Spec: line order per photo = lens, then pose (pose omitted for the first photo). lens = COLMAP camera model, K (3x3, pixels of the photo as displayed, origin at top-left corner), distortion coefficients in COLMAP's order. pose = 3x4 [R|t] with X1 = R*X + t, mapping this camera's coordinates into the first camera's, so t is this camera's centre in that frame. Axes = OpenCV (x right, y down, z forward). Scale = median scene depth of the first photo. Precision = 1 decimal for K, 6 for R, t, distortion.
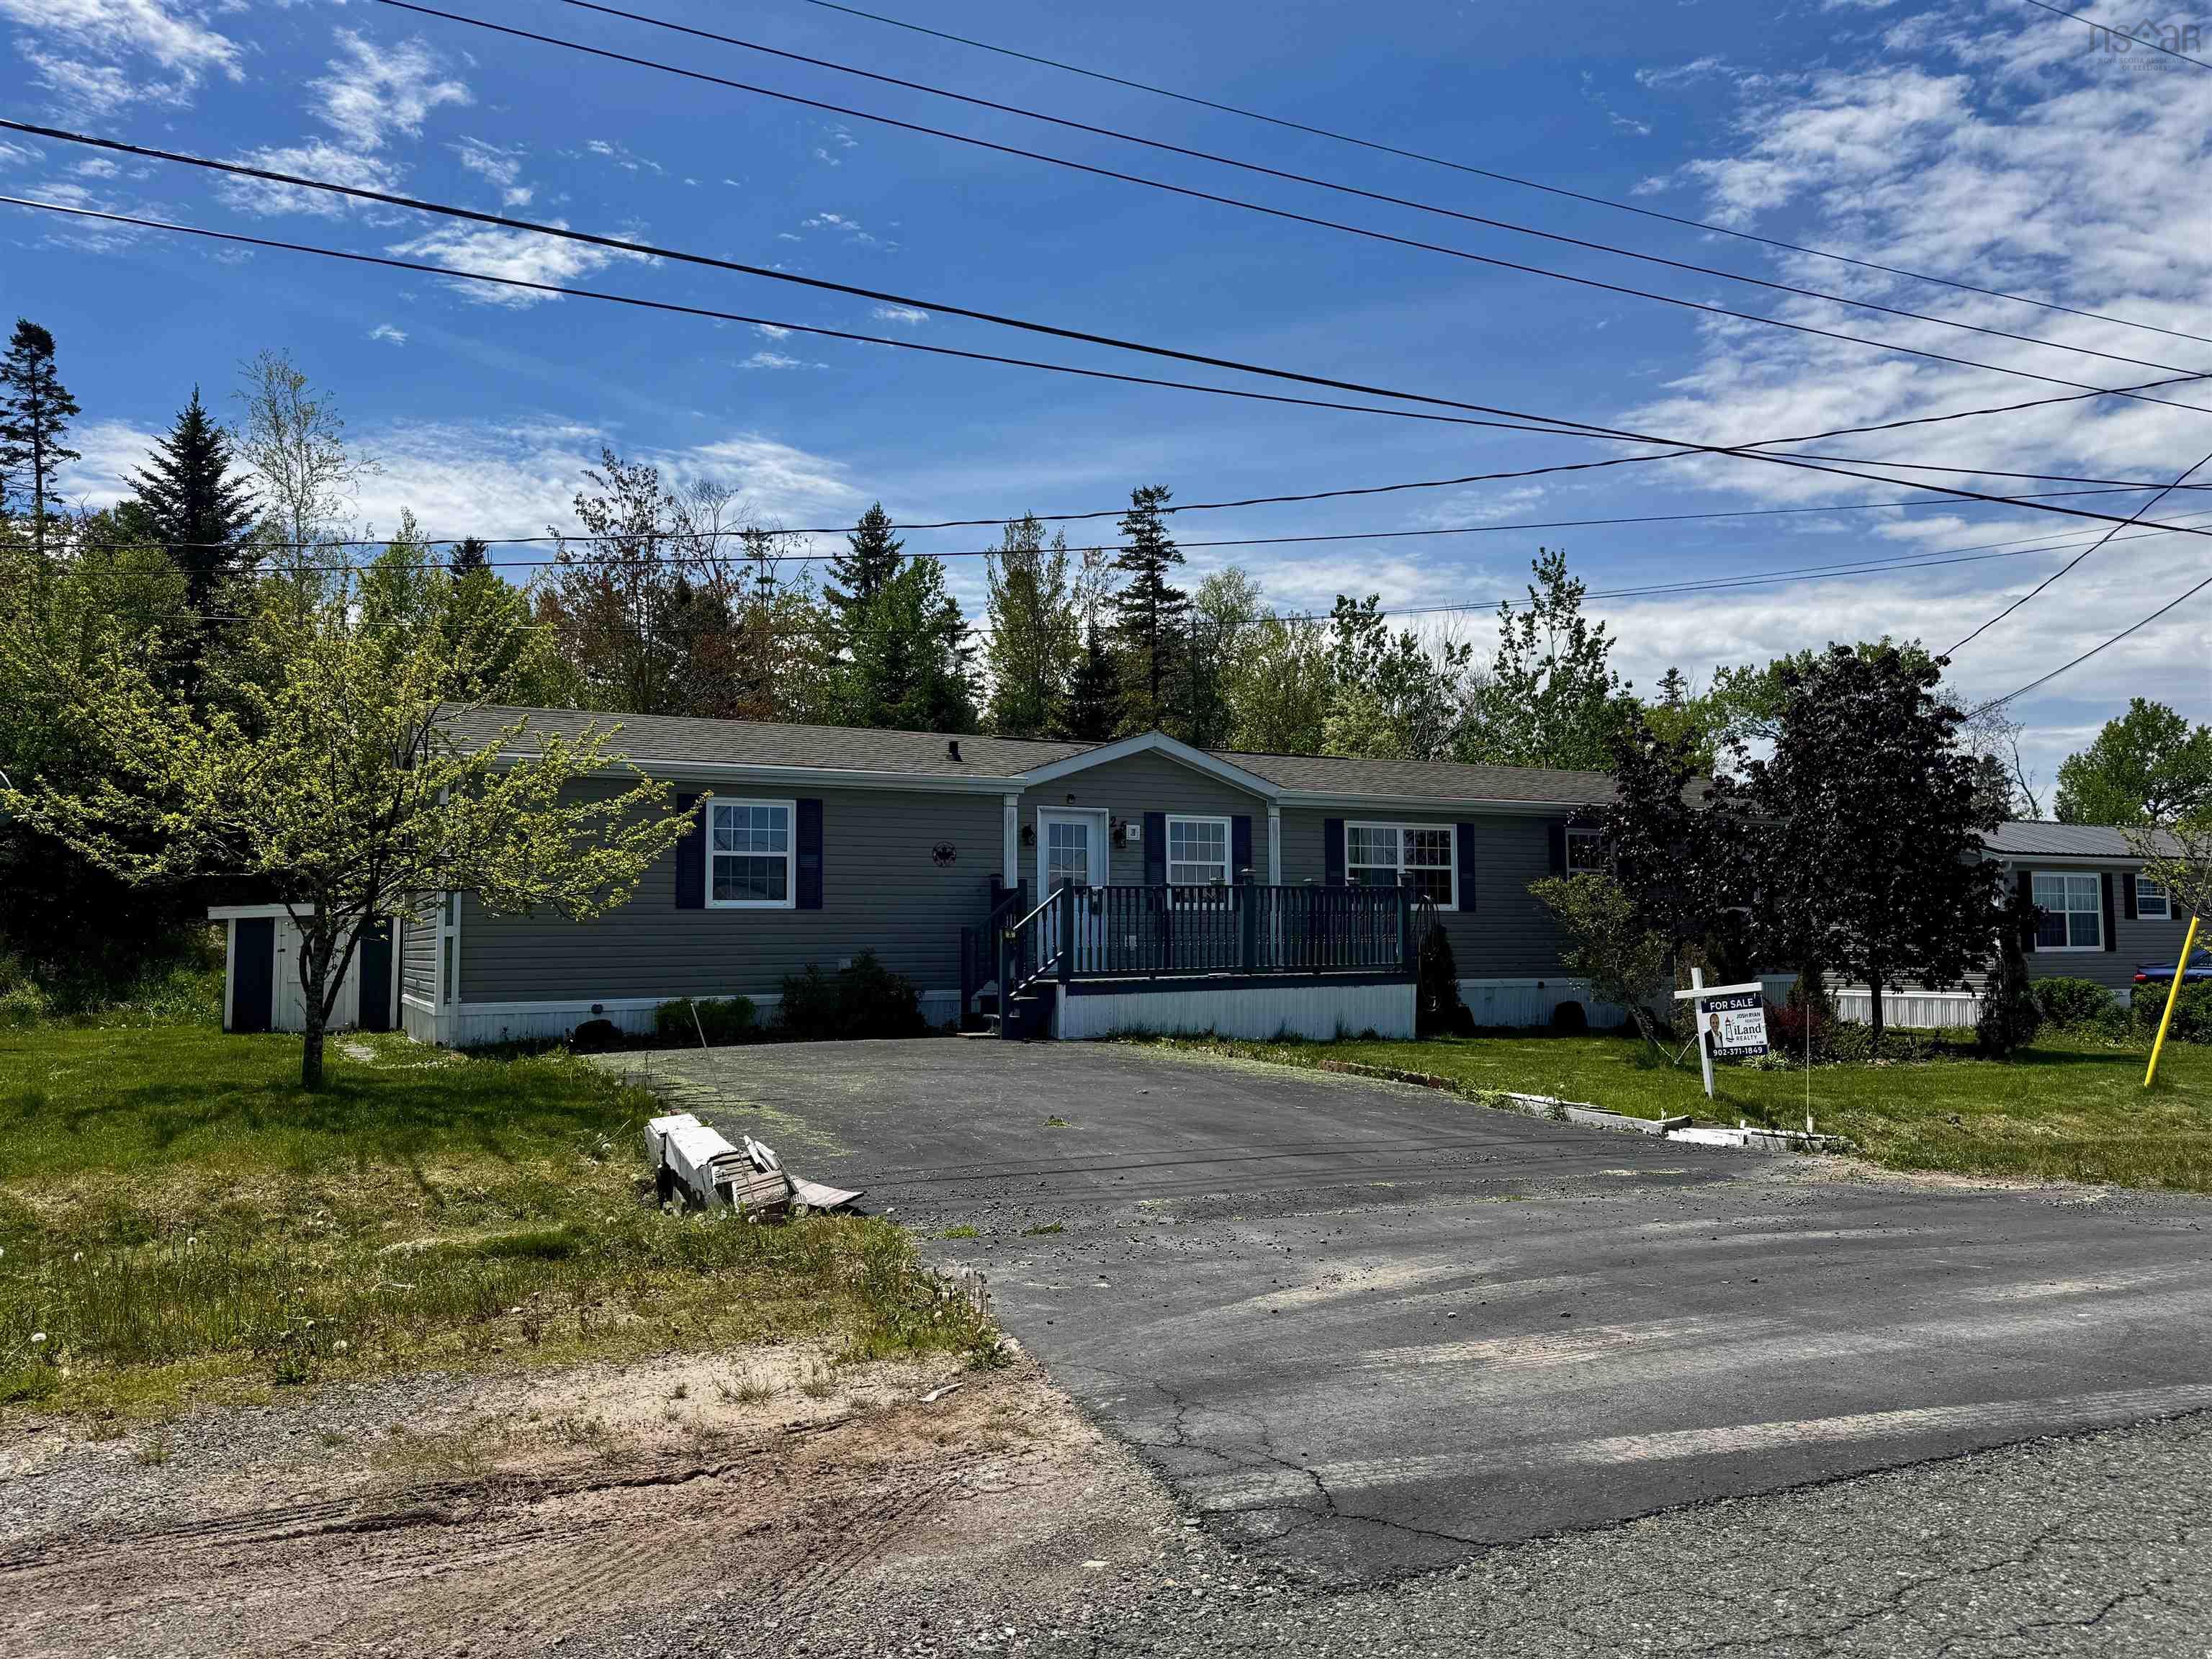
lens RADIAL K [[1527.0, 0, 1117.2], [0, 1527.0, 835.5], [0, 0, 1]] dist [0.043023, -0.041032]
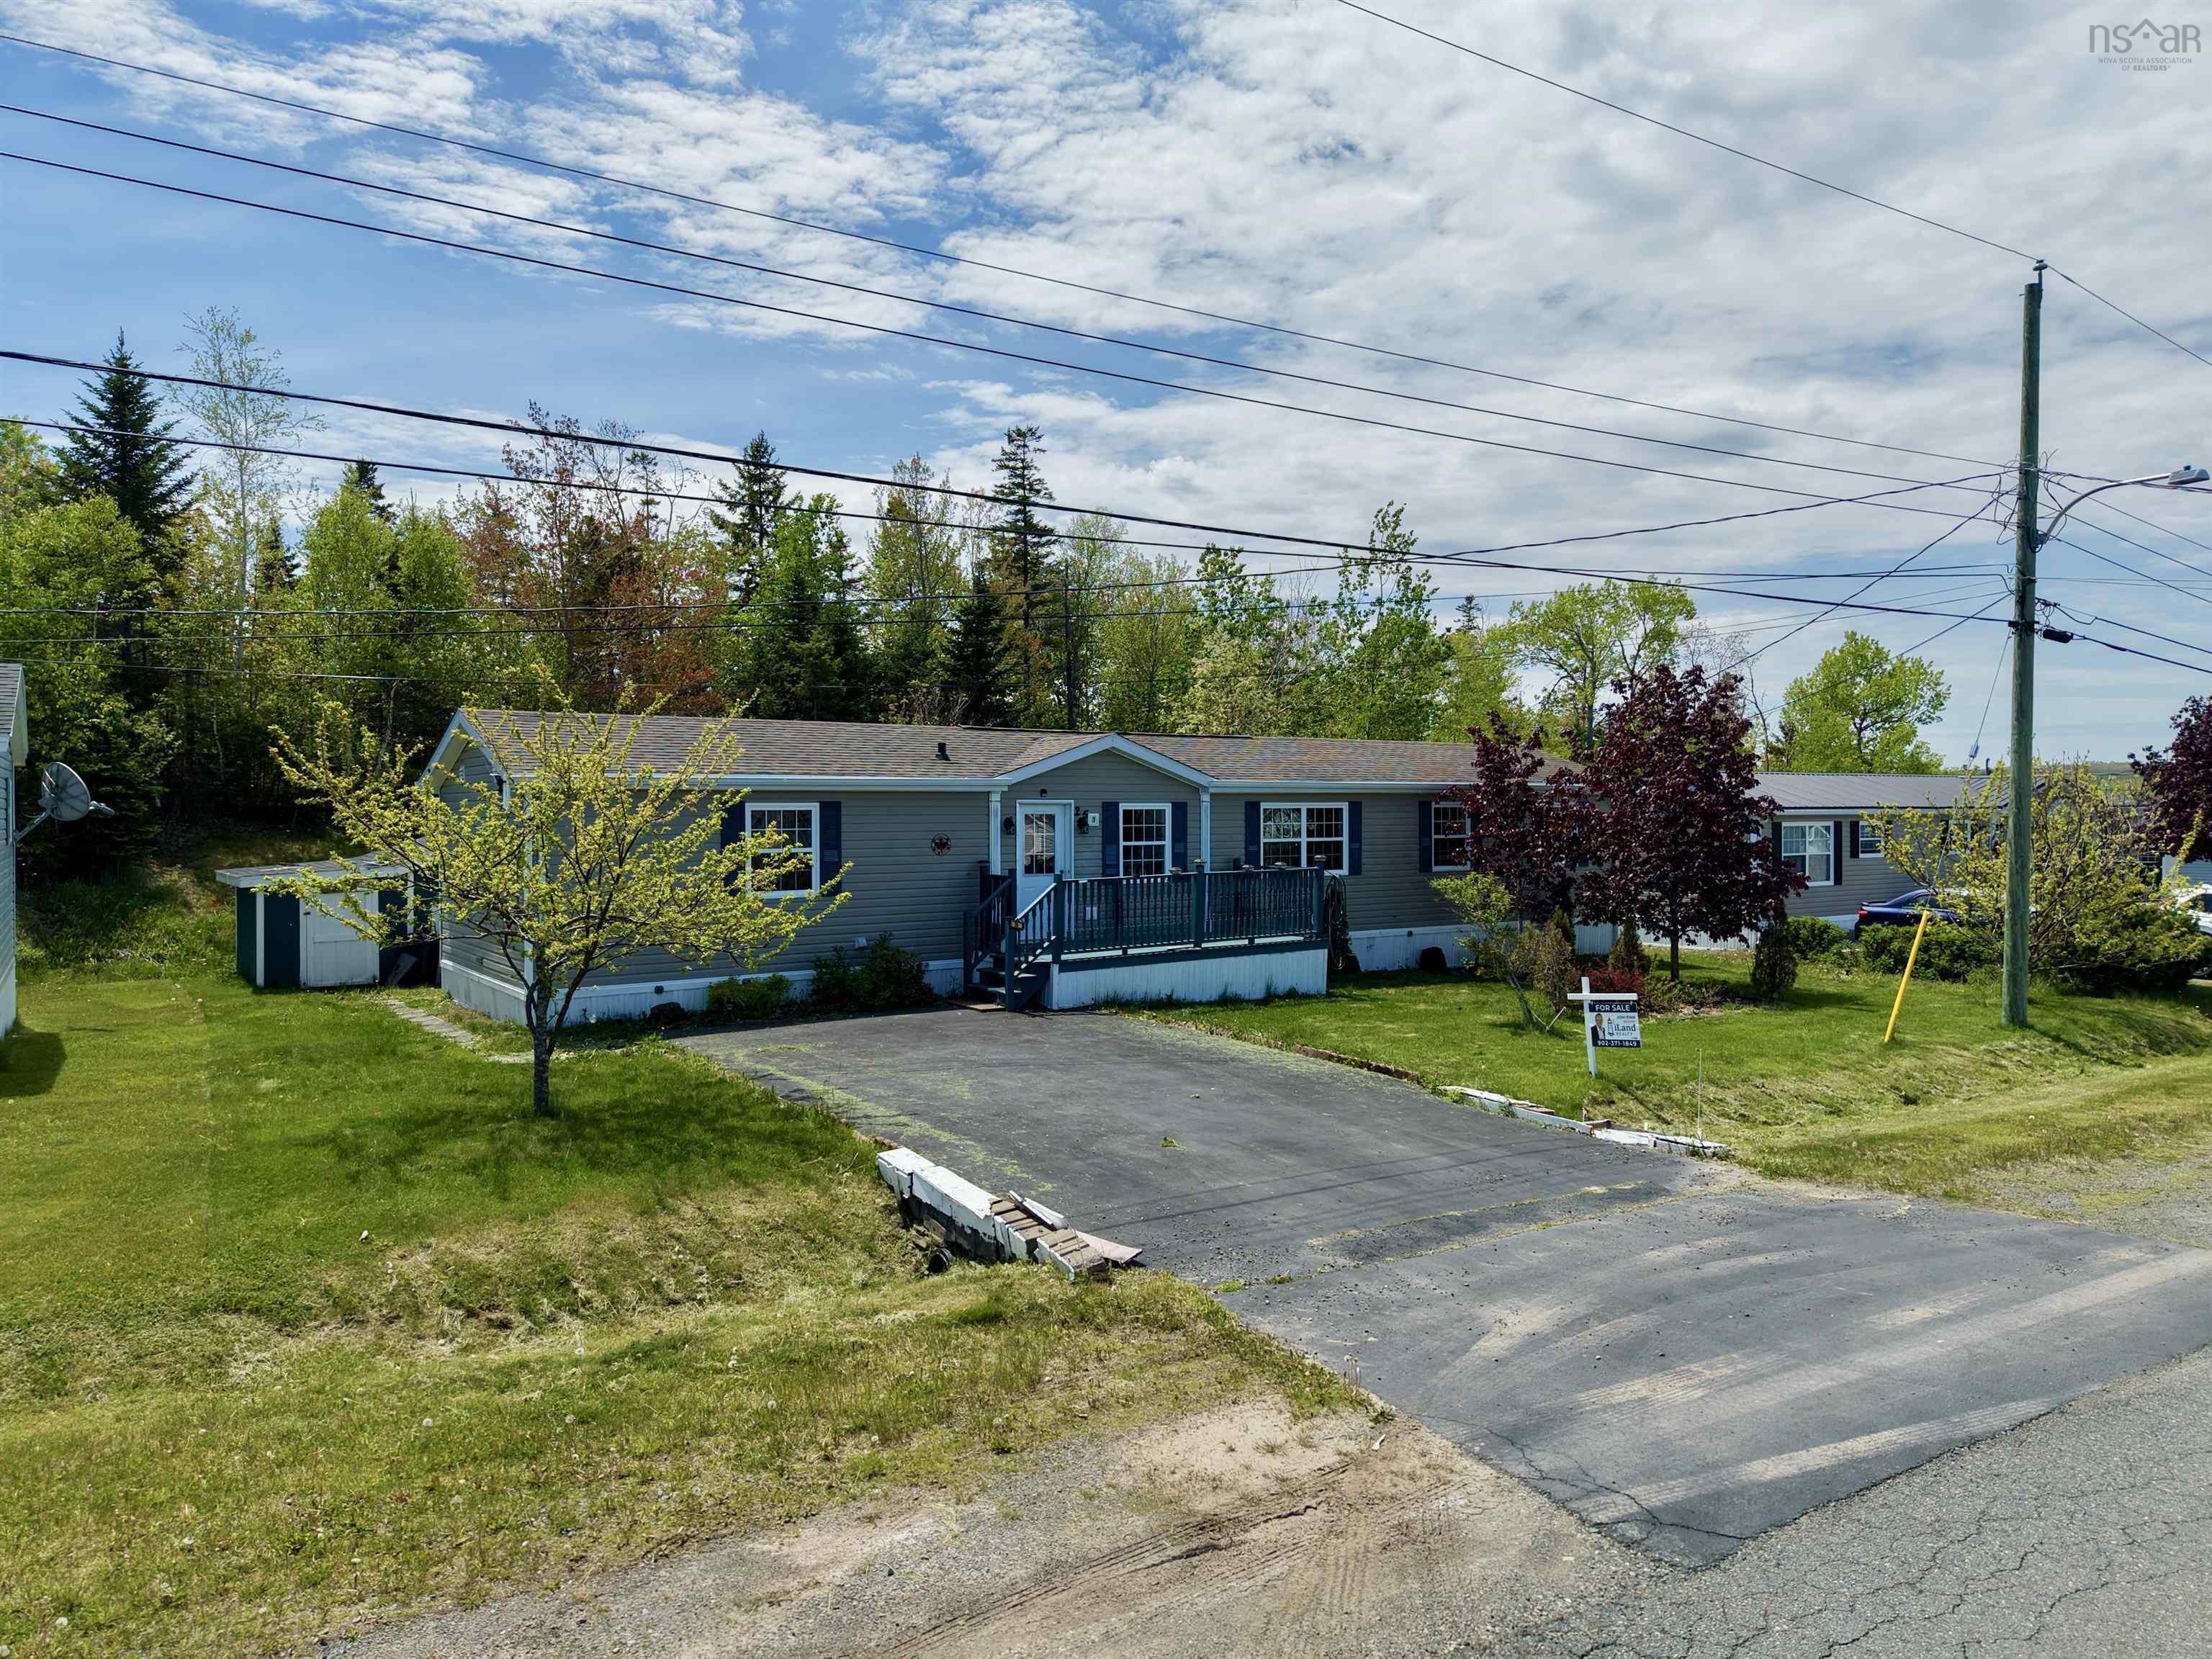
lens RADIAL K [[1459.6, 0, 1118.3], [0, 1459.6, 820.7], [0, 0, 1]] dist [0.032631, -0.030889]
pose [[0.990881, 0.004504, 0.134665, -0.108284], [-0.015524, 0.996602, 0.080893, -0.082094], [-0.133843, -0.082245, 0.987584, -0.098032]]
